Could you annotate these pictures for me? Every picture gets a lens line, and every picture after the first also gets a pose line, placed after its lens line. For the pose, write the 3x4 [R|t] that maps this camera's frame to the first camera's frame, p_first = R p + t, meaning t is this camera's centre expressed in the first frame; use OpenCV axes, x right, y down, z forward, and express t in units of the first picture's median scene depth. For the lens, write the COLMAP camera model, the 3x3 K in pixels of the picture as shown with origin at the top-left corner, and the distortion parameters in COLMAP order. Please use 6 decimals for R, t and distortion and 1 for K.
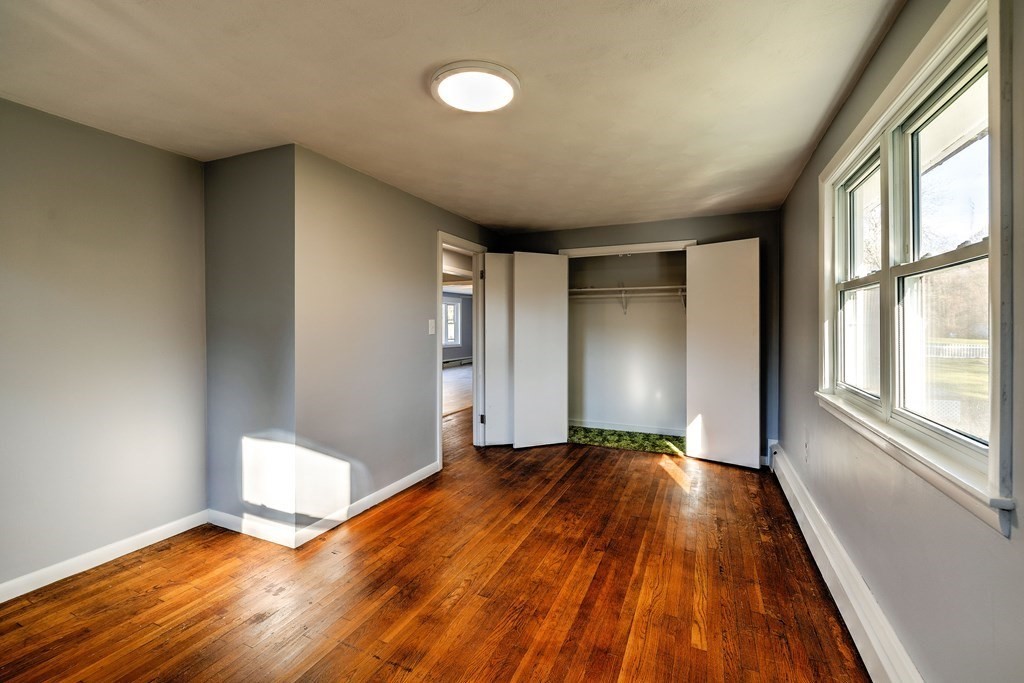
lens RADIAL K [[426.5, 0, 513.2], [0, 426.5, 327.2], [0, 0, 1]] dist [-0.000454, -0.000844]
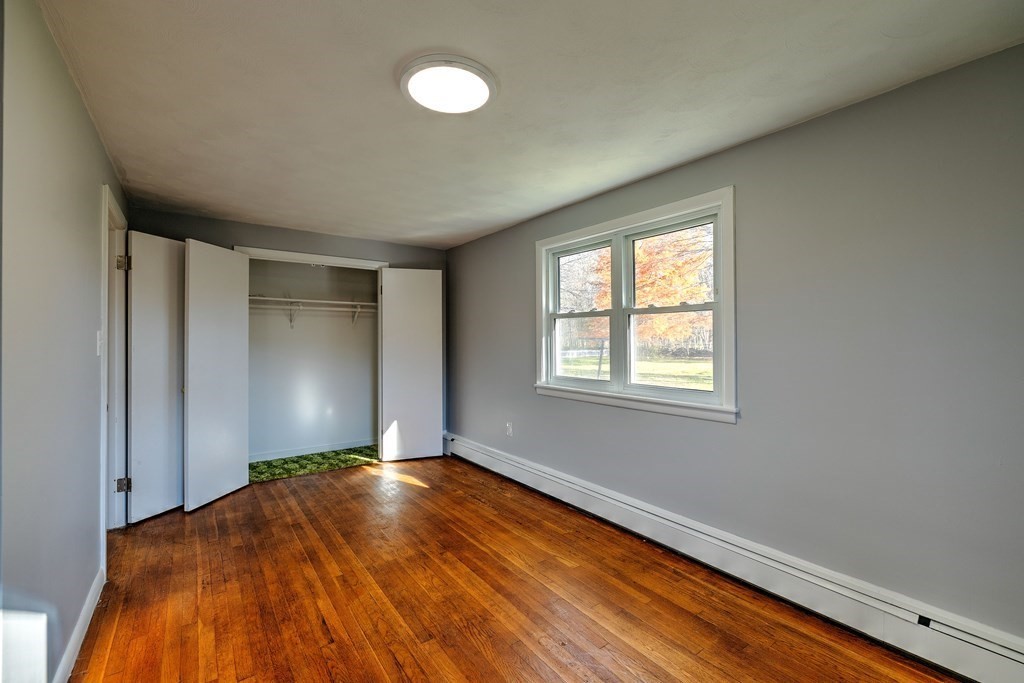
lens RADIAL K [[426.5, 0, 498.4], [0, 426.5, 336.8], [0, 0, 1]] dist [-0.000454, -0.000844]
pose [[0.512600, 0.008597, 0.858584, -0.597177], [0.003497, 0.999921, -0.012100, 0.001370], [-0.858620, 0.009205, 0.512529, 0.314011]]
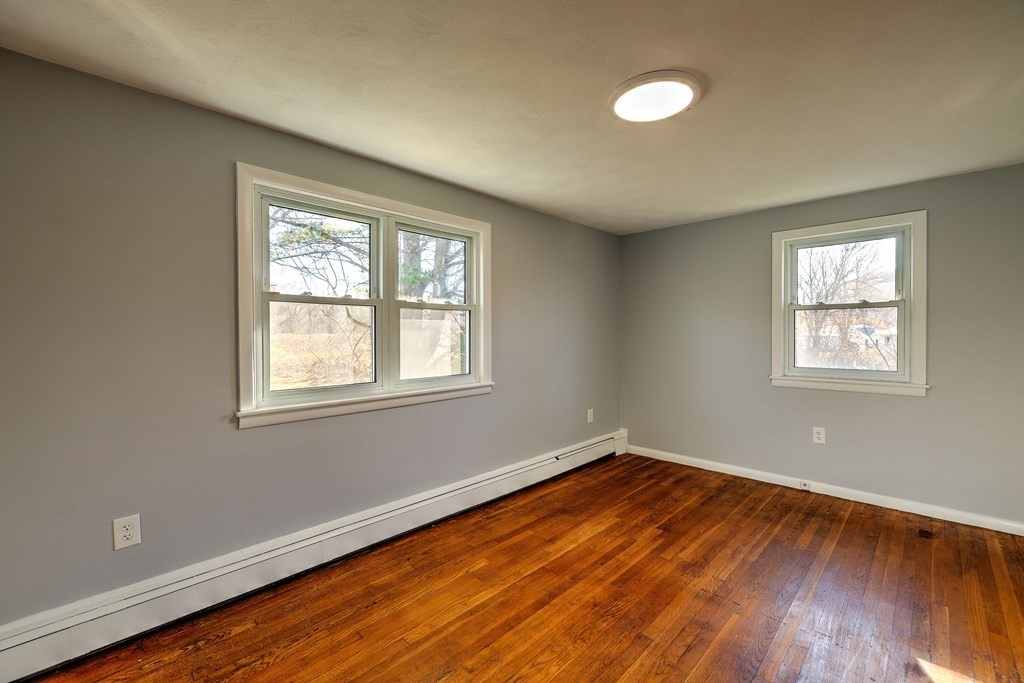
lens RADIAL K [[426.5, 0, 513.6], [0, 426.5, 342.8], [0, 0, 1]] dist [-0.000454, -0.000844]
pose [[-0.938047, -0.001367, 0.346504, -0.090634], [0.005904, 0.999784, 0.019928, -0.001835], [-0.346456, 0.020739, -0.937837, 1.483766]]
